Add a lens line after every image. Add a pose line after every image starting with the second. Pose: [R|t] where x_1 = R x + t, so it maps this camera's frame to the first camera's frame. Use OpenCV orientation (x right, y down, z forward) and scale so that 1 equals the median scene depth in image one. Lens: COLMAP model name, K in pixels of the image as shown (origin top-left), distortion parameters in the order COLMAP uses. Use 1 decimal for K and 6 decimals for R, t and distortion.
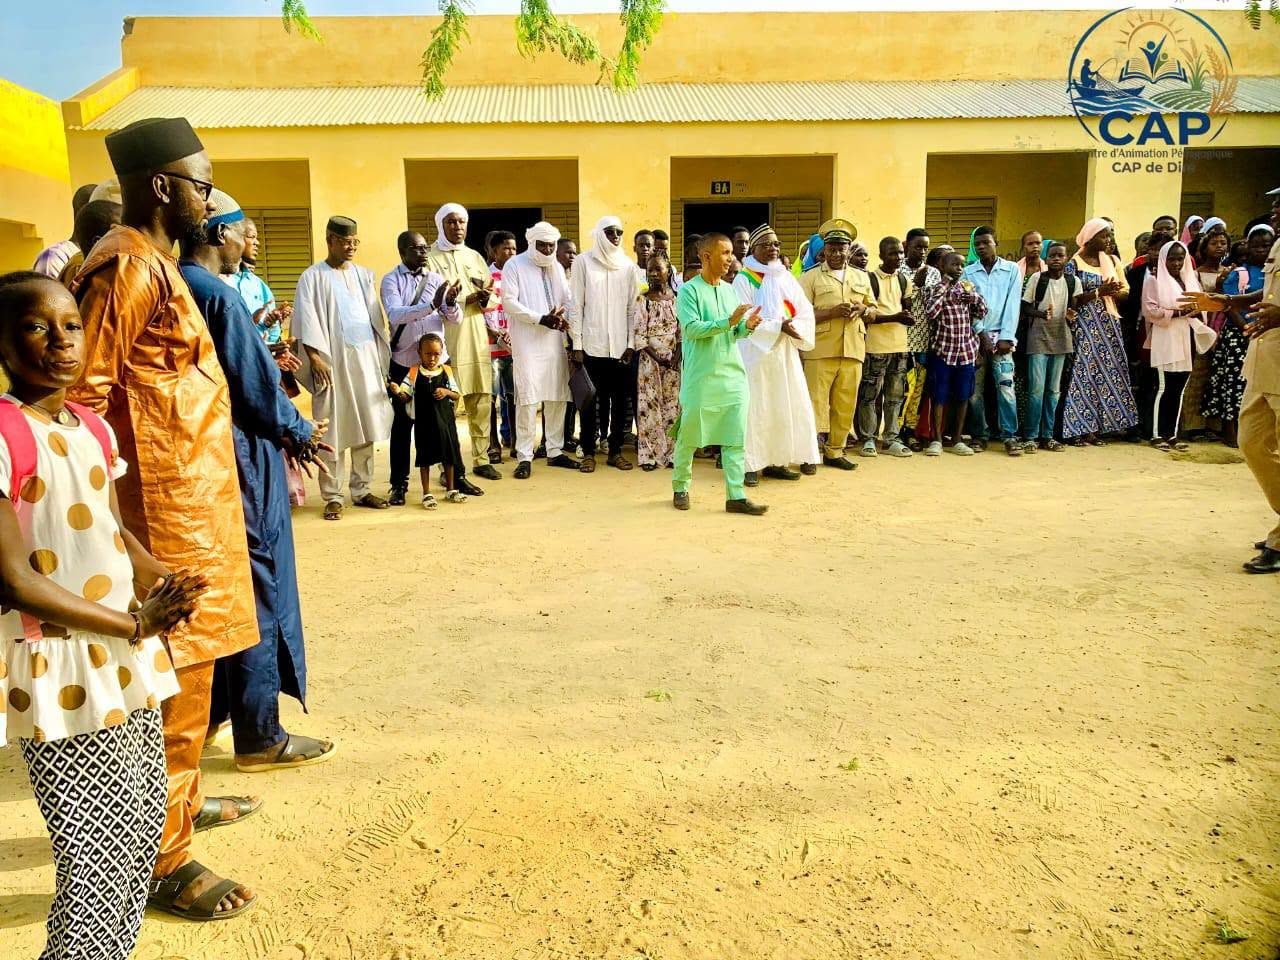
lens RADIAL K [[1002.4, 0, 645.4], [0, 1002.4, 478.5], [0, 0, 1]] dist [0.013241, 0.001441]
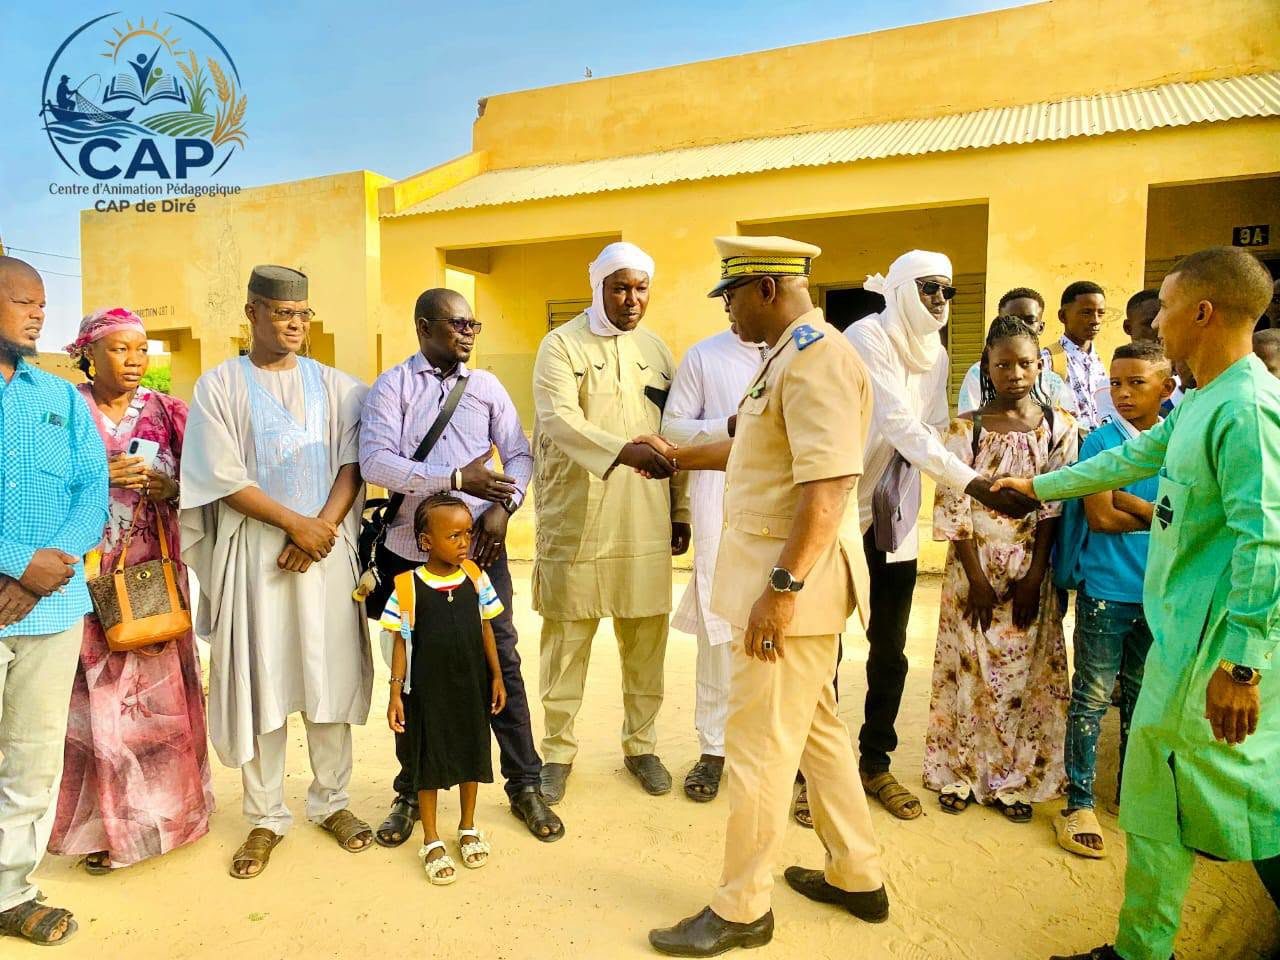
lens RADIAL K [[1042.8, 0, 640.4], [0, 1042.8, 457.5], [0, 0, 1]] dist [0.039985, 0.001371]
pose [[0.892198, 0.026637, -0.450858, 0.105218], [-0.082792, 0.990990, -0.105287, -0.149553], [0.443991, 0.131264, 0.886364, 0.756766]]
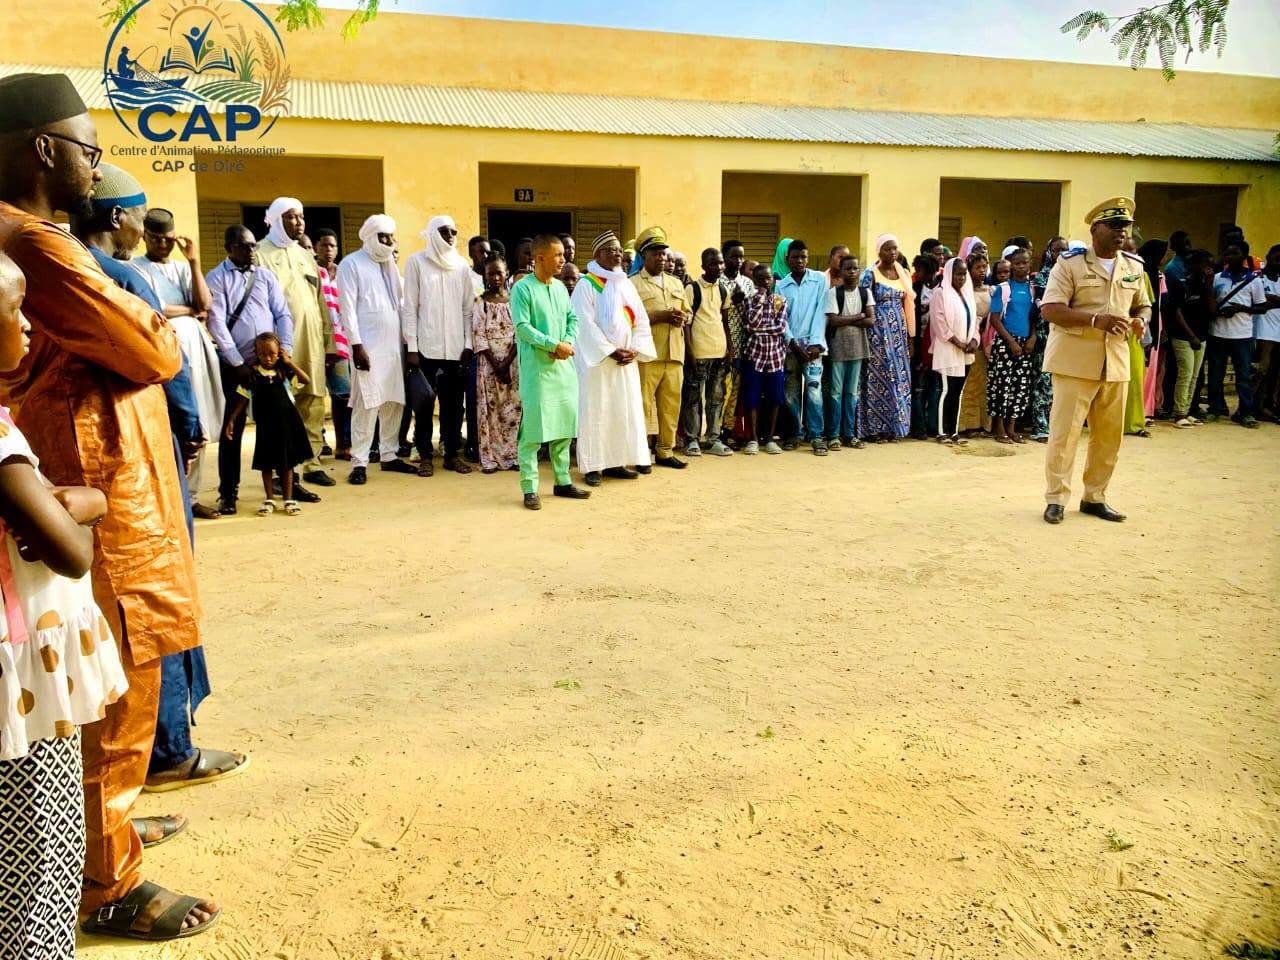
lens RADIAL K [[1002.4, 0, 645.4], [0, 1002.4, 478.5], [0, 0, 1]] dist [0.013241, 0.001441]
pose [[0.974535, -0.023858, 0.222963, -0.106887], [0.026484, 0.999611, -0.008792, 0.015991], [-0.222667, 0.014473, 0.974787, -0.005936]]
